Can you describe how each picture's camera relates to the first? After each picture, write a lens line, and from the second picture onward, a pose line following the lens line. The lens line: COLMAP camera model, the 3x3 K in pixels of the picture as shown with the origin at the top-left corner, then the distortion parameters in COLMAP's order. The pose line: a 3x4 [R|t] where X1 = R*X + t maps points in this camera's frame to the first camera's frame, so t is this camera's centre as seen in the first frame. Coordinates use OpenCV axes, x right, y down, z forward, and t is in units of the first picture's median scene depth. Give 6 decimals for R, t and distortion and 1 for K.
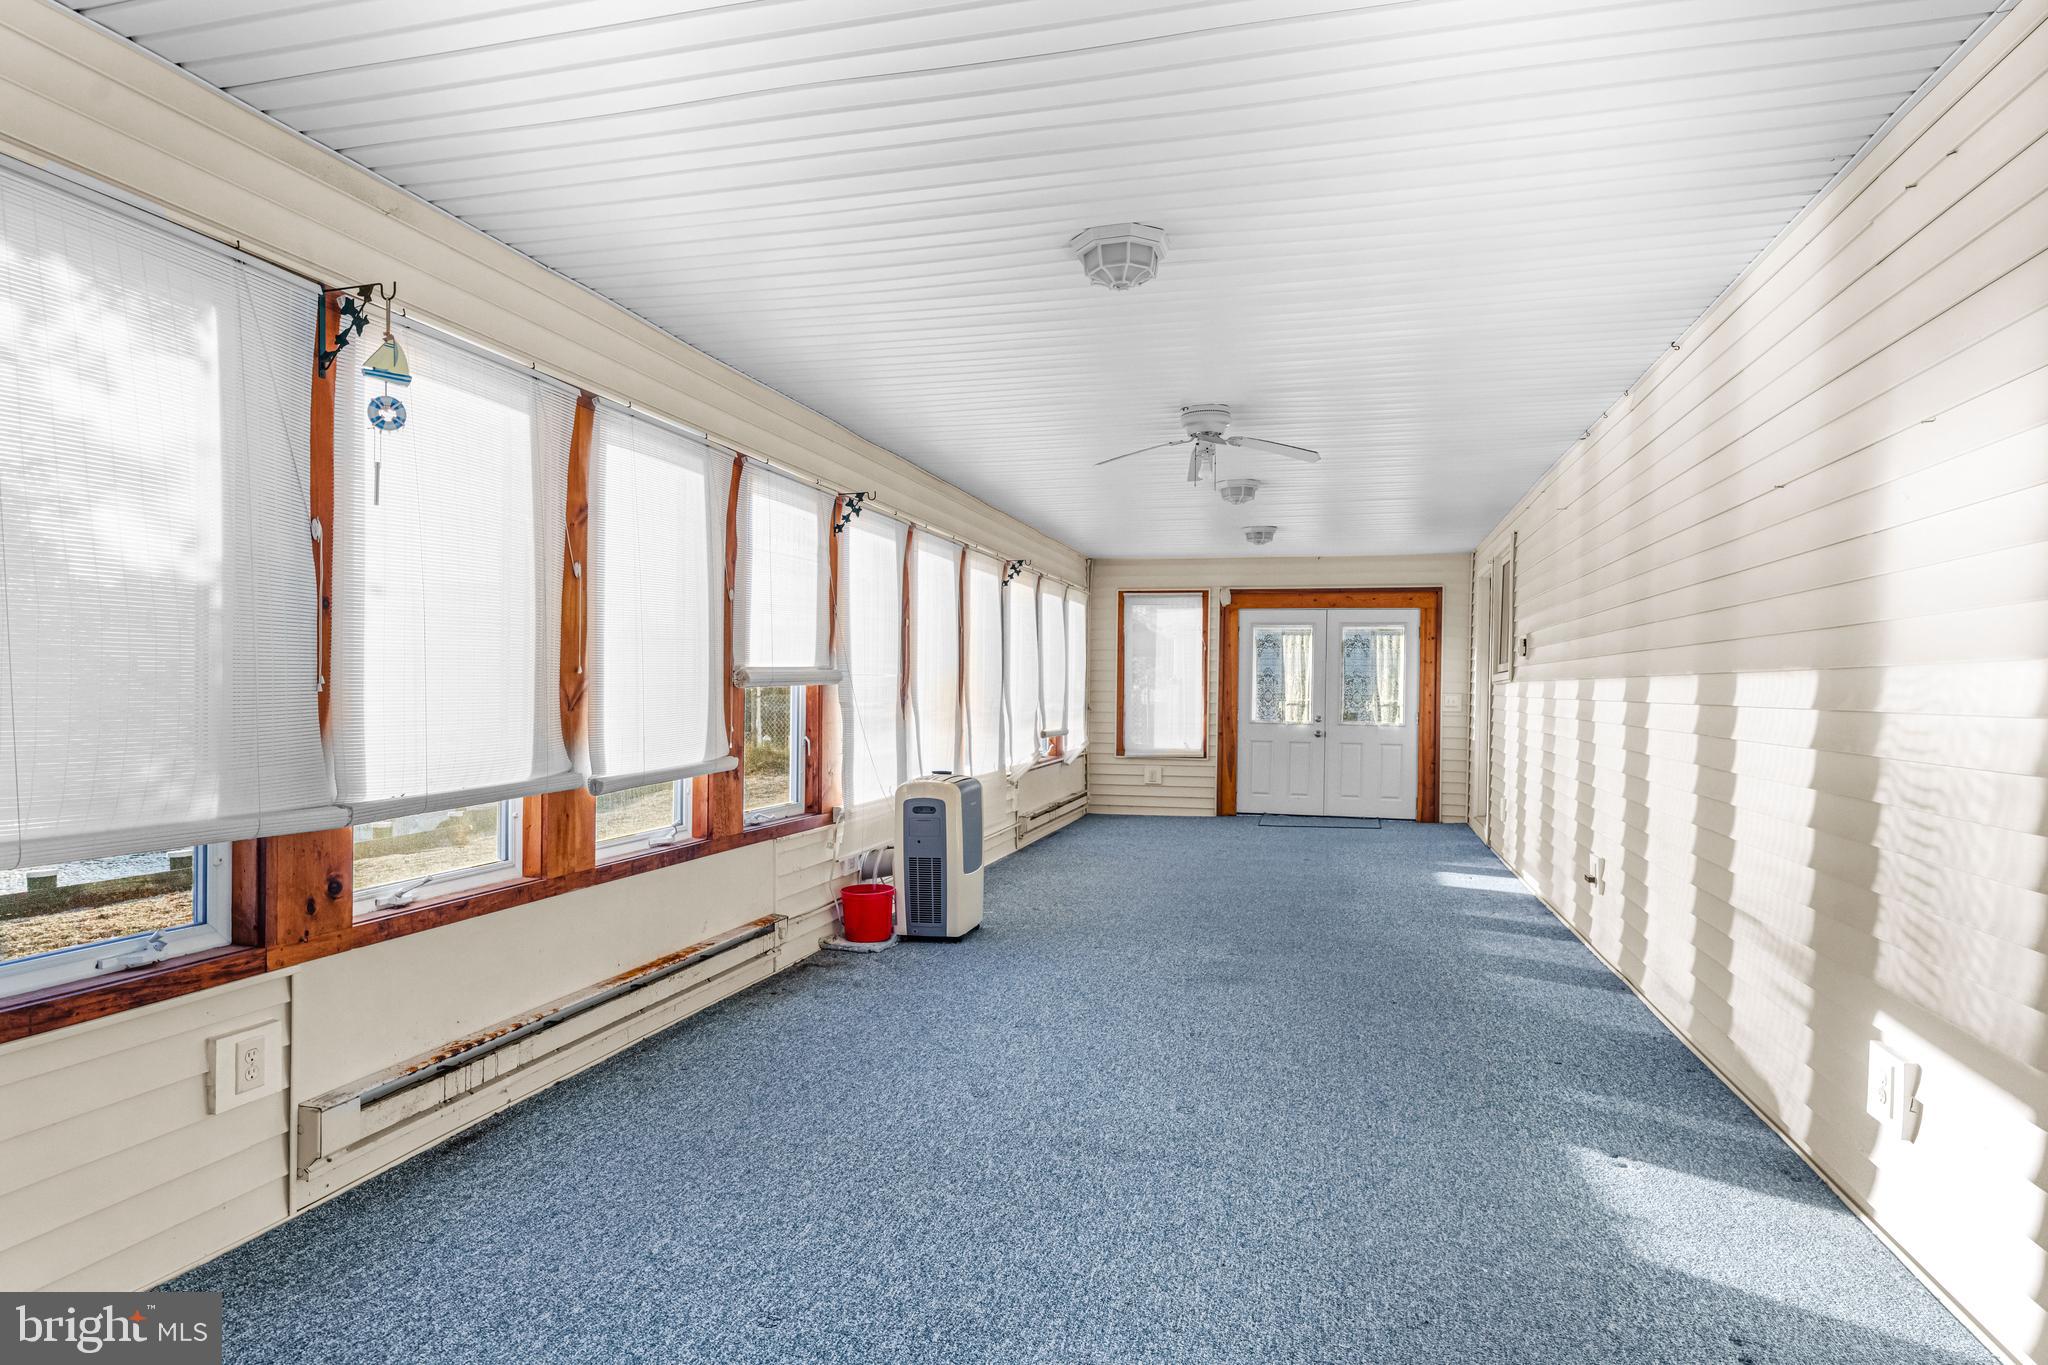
lens RADIAL K [[1189.5, 0, 1024.0], [0, 1189.5, 682.5], [0, 0, 1]] dist [0.003489, 0.002550]
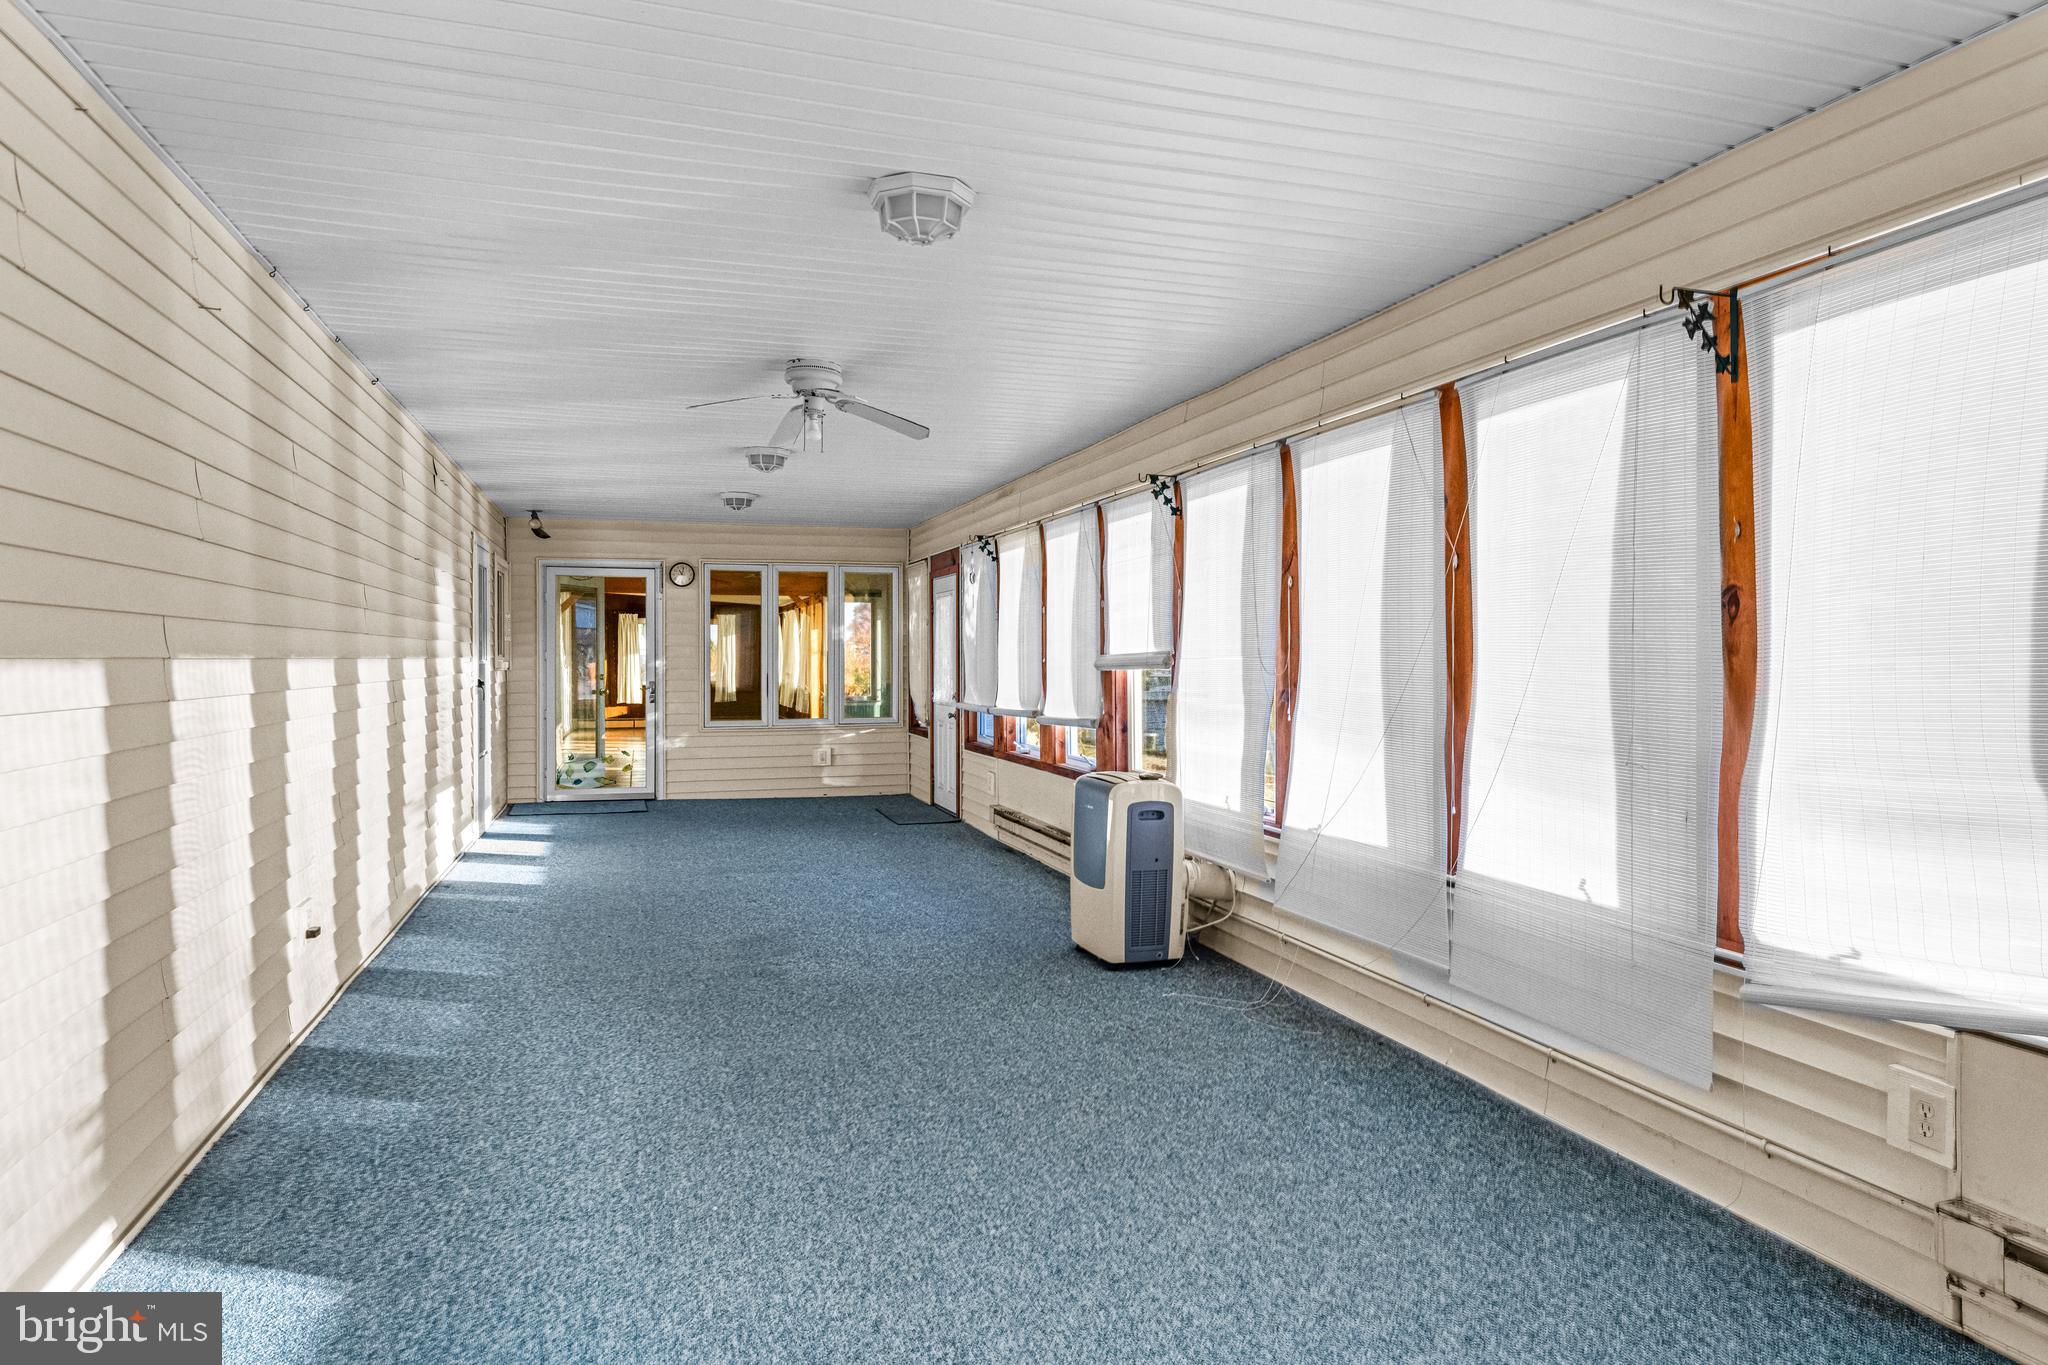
lens RADIAL K [[1186.7, 0, 977.2], [0, 1186.7, 674.6], [0, 0, 1]] dist [-0.000413, -0.000021]
pose [[-0.859581, -0.006618, -0.510957, 0.467220], [-0.010246, 0.999938, 0.004287, -0.004367], [0.510897, 0.008920, -0.859595, 1.656182]]
